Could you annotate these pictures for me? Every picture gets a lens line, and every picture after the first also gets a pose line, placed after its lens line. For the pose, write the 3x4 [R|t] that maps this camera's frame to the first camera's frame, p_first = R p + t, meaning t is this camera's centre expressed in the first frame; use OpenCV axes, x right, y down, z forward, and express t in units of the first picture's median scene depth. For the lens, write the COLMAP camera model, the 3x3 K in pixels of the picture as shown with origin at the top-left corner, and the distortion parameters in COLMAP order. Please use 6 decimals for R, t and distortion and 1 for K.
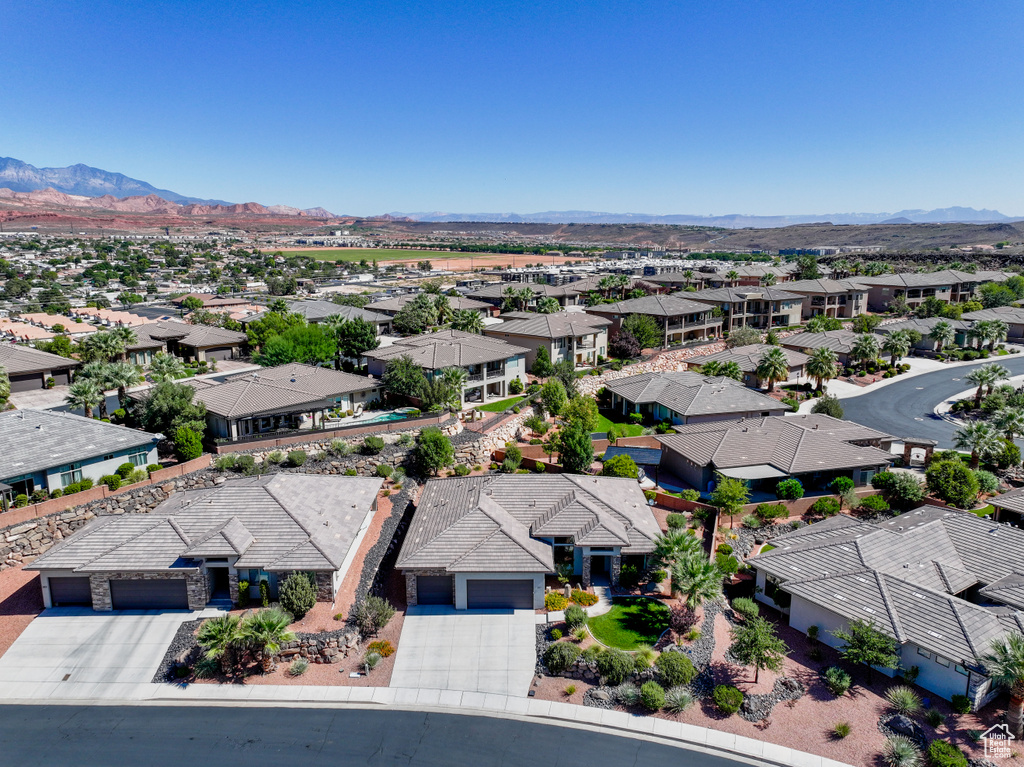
lens RADIAL K [[719.6, 0, 513.6], [0, 719.6, 383.2], [0, 0, 1]] dist [0.001753, 0.011807]
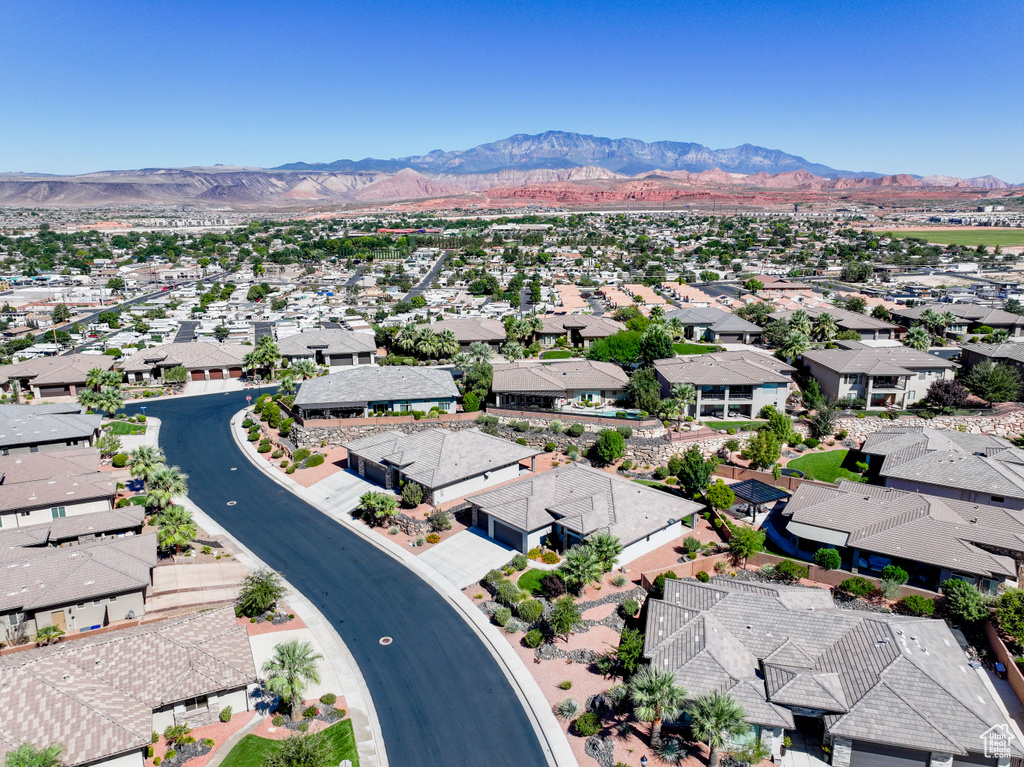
lens RADIAL K [[719.6, 0, 513.6], [0, 719.6, 383.2], [0, 0, 1]] dist [0.001753, 0.011807]
pose [[0.678938, 0.172083, -0.713744, 0.979653], [-0.146744, 0.984334, 0.097734, -0.168759], [0.719381, 0.038382, 0.693554, -0.055305]]
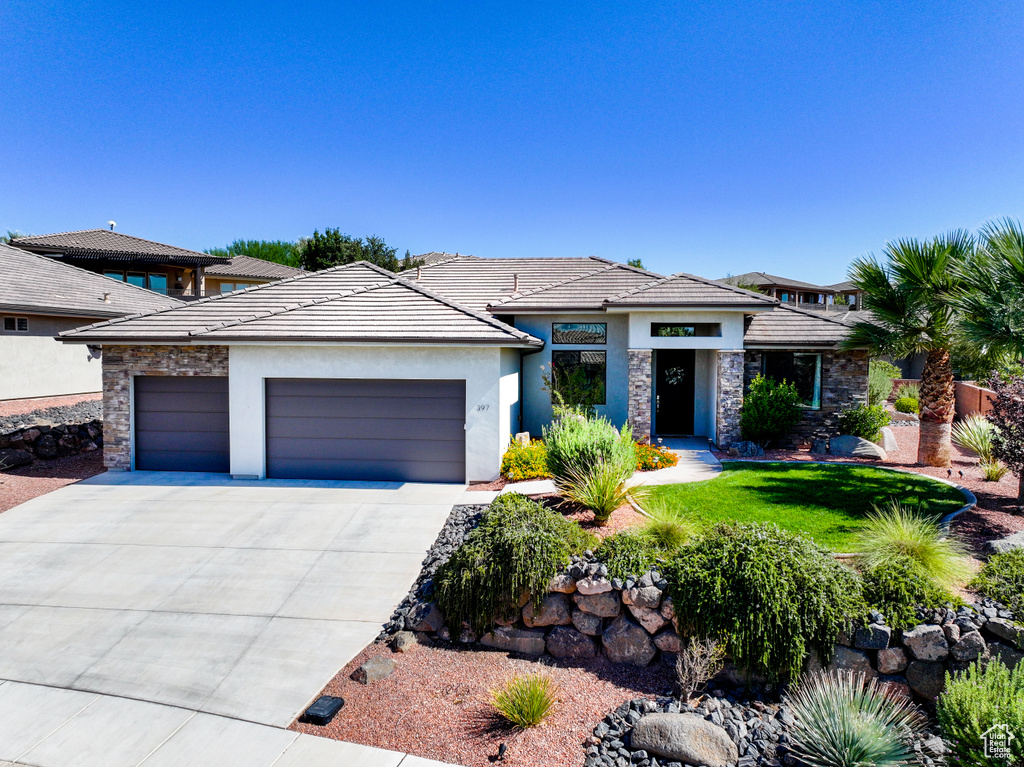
lens RADIAL K [[719.6, 0, 513.6], [0, 719.6, 383.2], [0, 0, 1]] dist [0.001753, 0.011807]
pose [[0.993745, 0.011918, -0.111035, 0.079997], [-0.028759, 0.988064, -0.151337, 0.307191], [0.107906, 0.153583, 0.982226, 0.662636]]
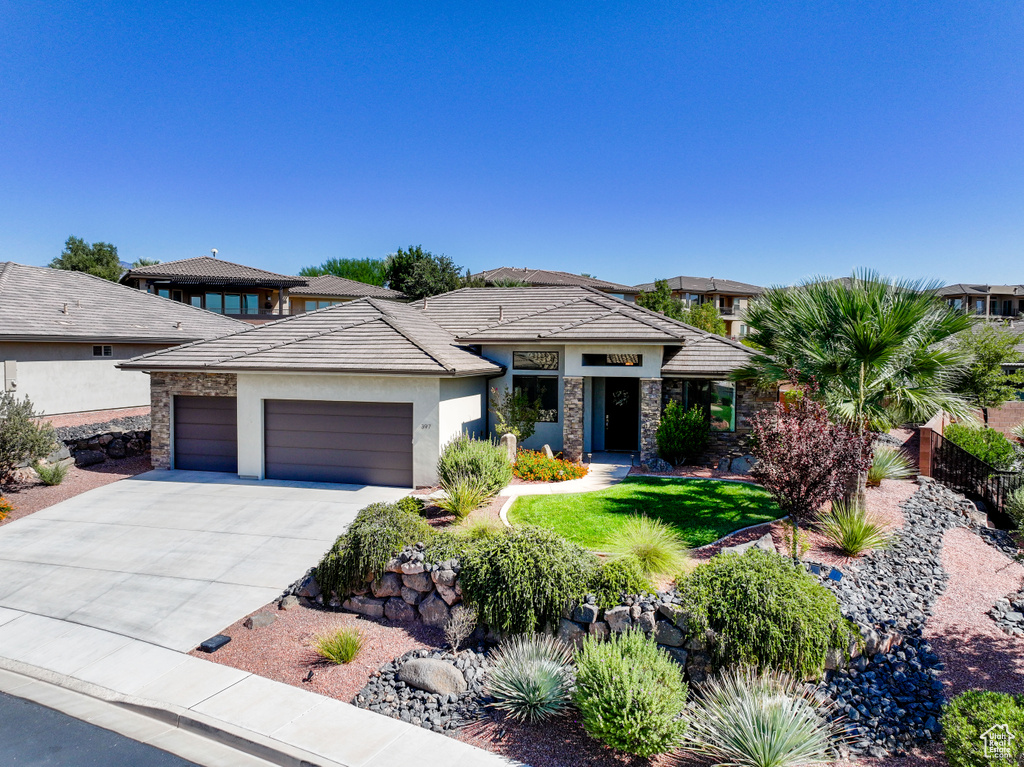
lens RADIAL K [[714.9, 0, 512.0], [0, 714.9, 383.5], [0, 0, 1]] dist [0.008782, 0.005501]
pose [[0.963967, 0.019849, -0.265279, 0.172797], [-0.060629, 0.987361, -0.146434, 0.301383], [0.259020, 0.157242, 0.952987, 0.618597]]
